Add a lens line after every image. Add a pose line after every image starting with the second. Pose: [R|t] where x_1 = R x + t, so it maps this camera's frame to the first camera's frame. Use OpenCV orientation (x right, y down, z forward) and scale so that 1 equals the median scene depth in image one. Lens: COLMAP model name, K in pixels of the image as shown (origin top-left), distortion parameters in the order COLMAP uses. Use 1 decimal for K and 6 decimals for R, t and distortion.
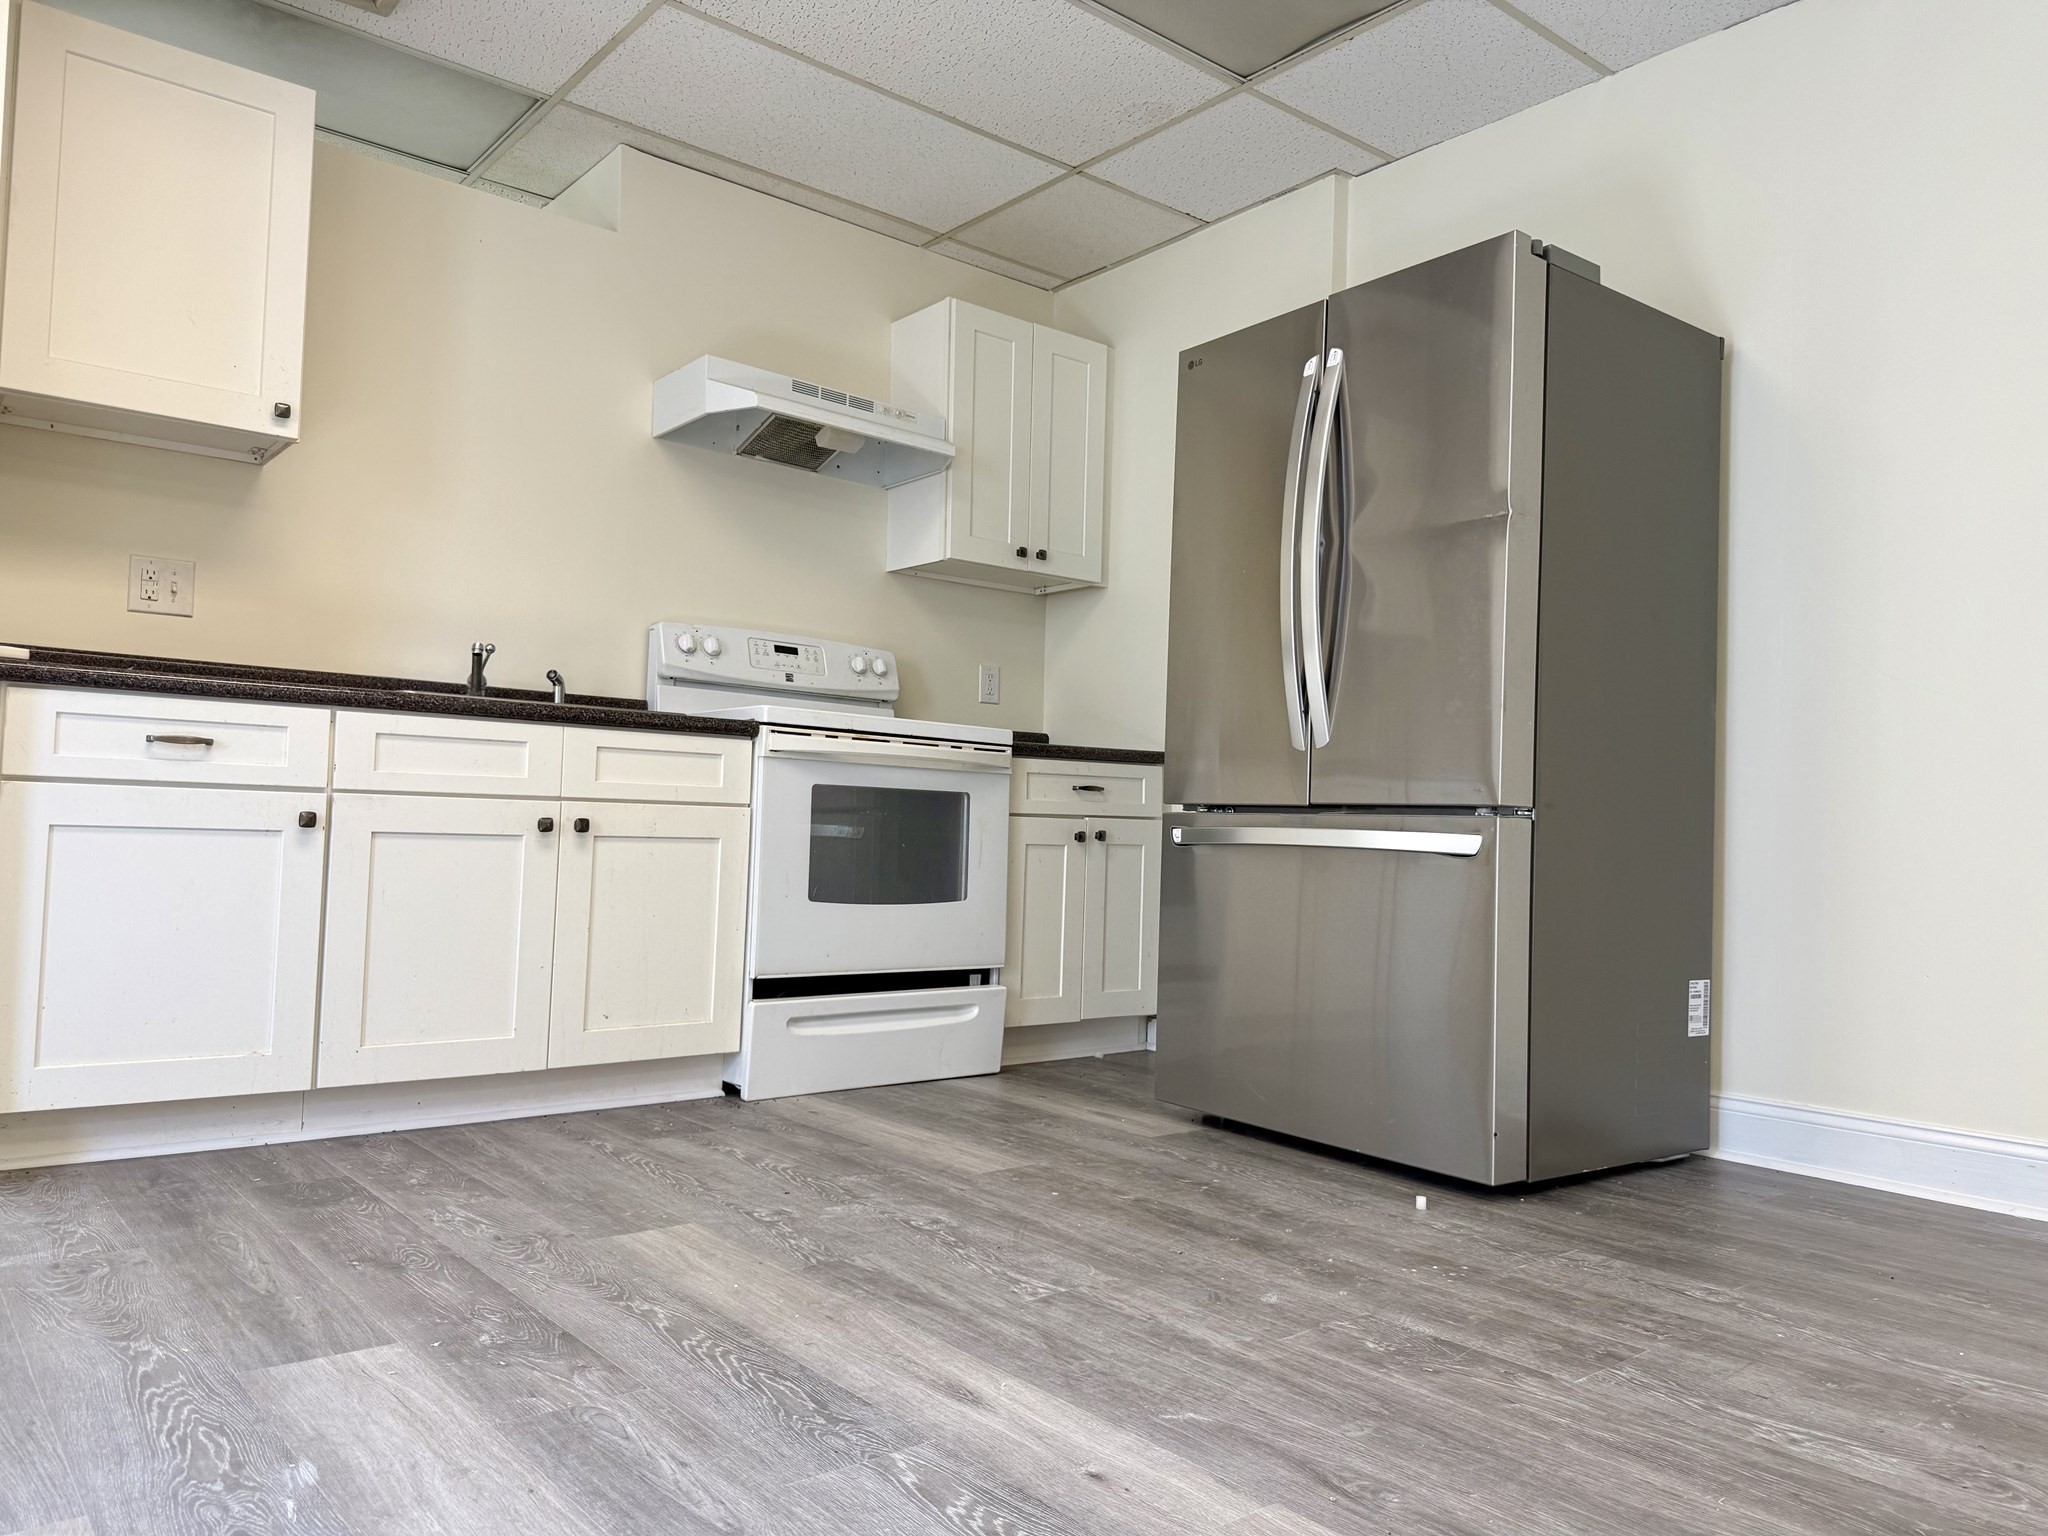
lens RADIAL K [[1461.1, 0, 1021.3], [0, 1461.1, 776.7], [0, 0, 1]] dist [0.042599, -0.003408]
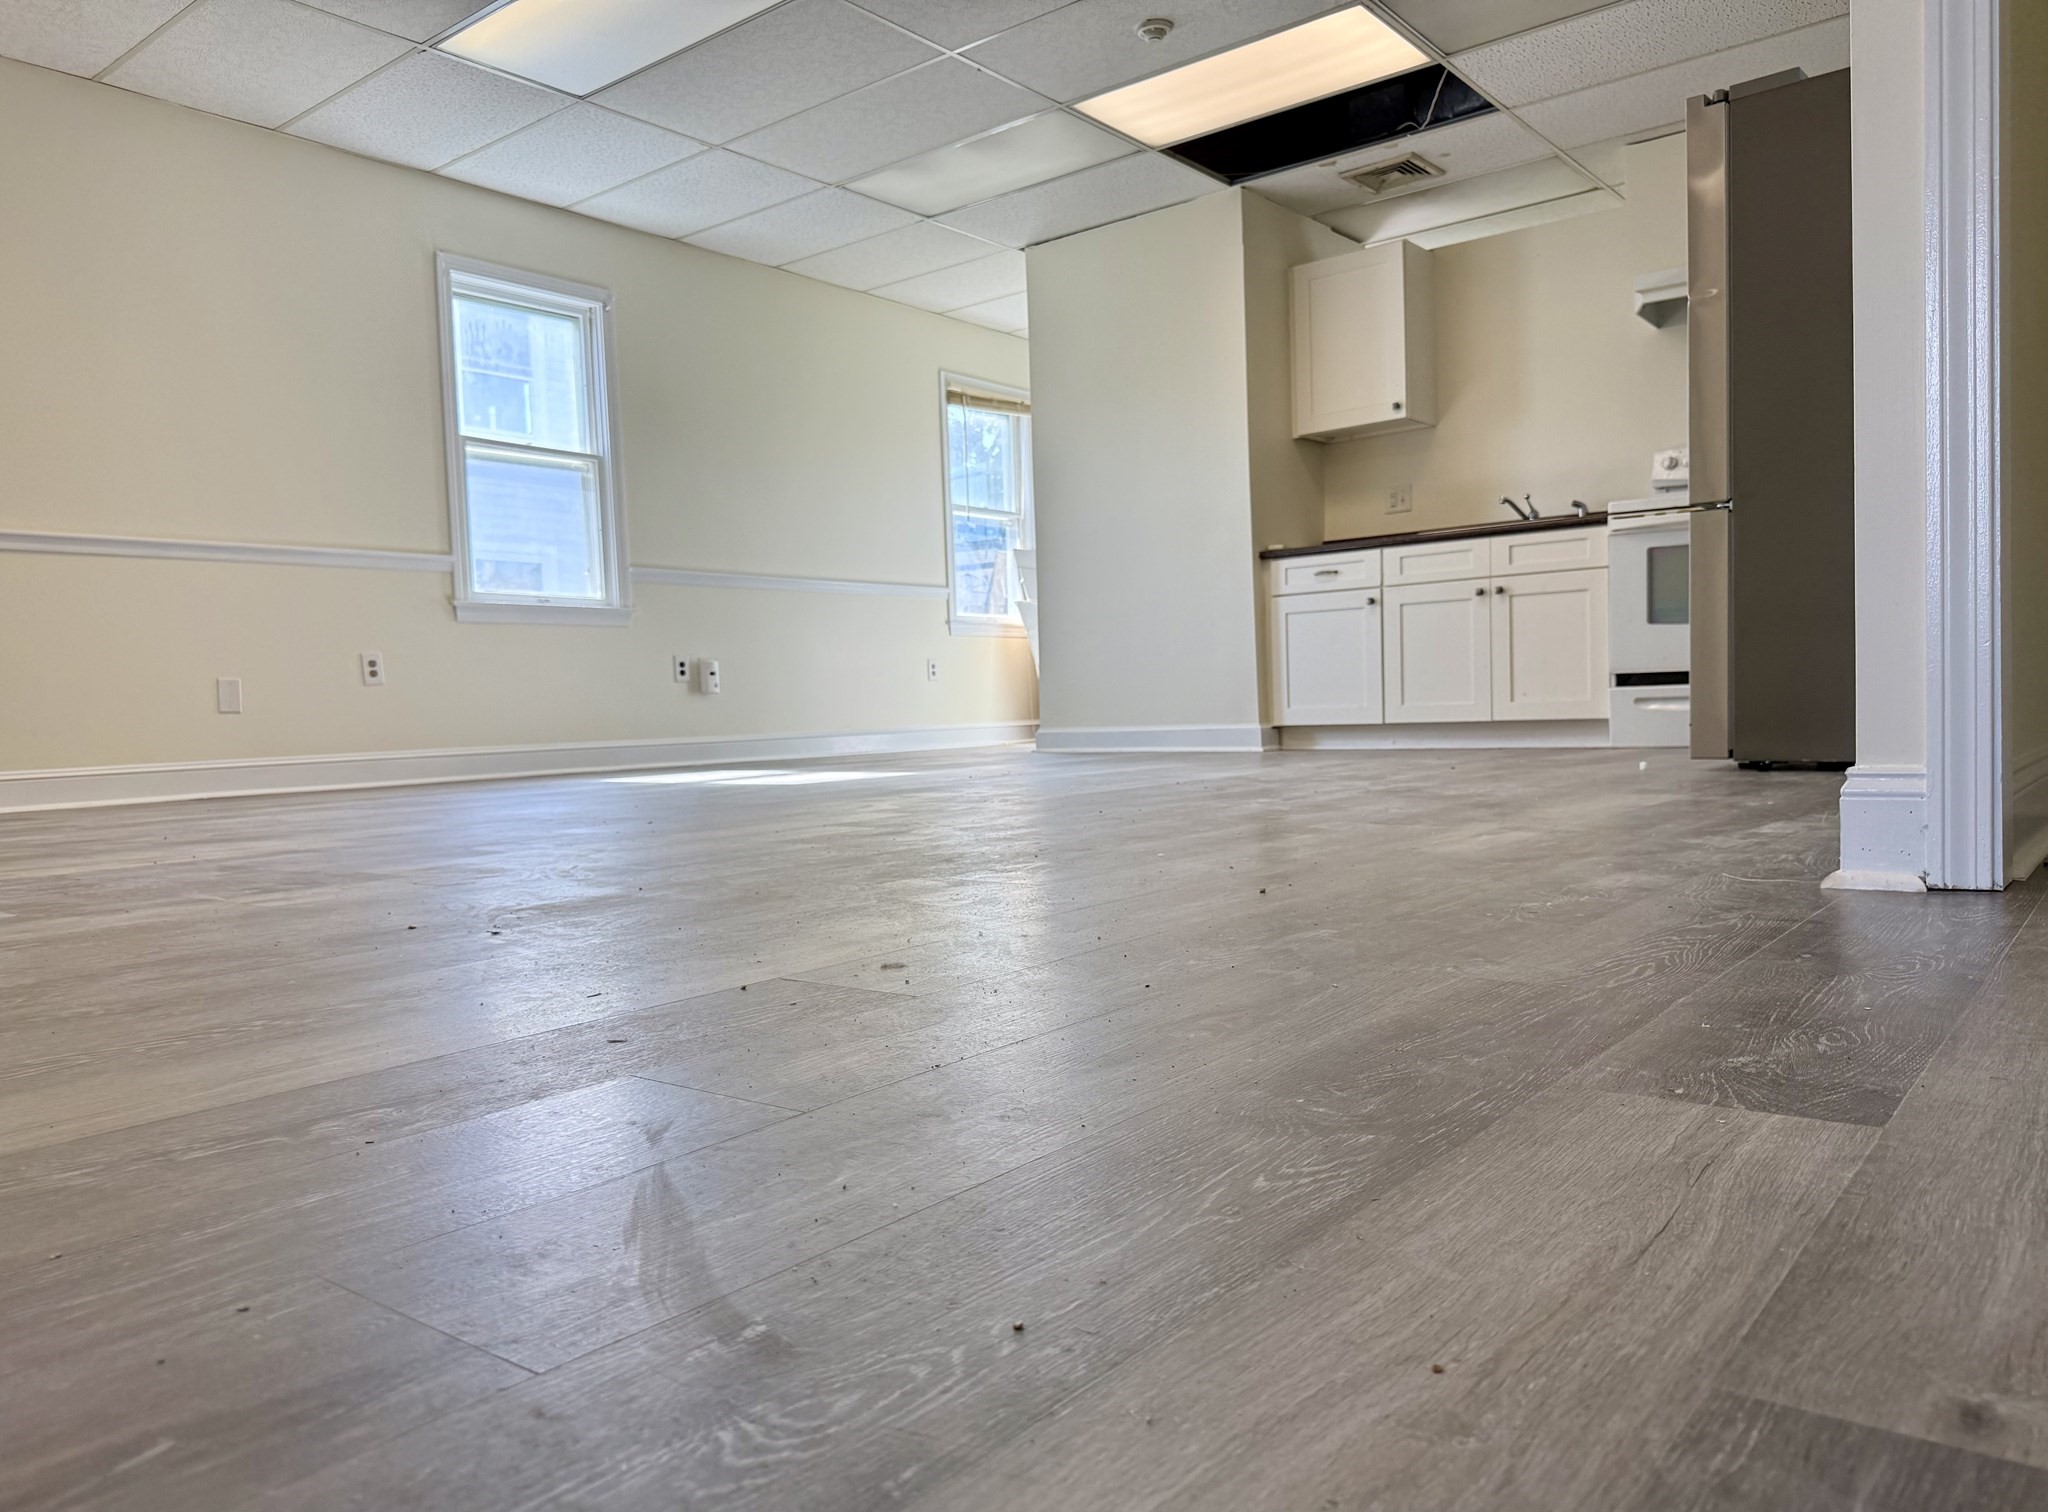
lens RADIAL K [[1461.1, 0, 1023.6], [0, 1461.1, 756.9], [0, 0, 1]] dist [0.042599, -0.003408]
pose [[0.213286, 0.000526, -0.976990, 1.204372], [0.080943, 0.996552, 0.018208, 0.140124], [0.973631, -0.082964, 0.212508, 0.010391]]
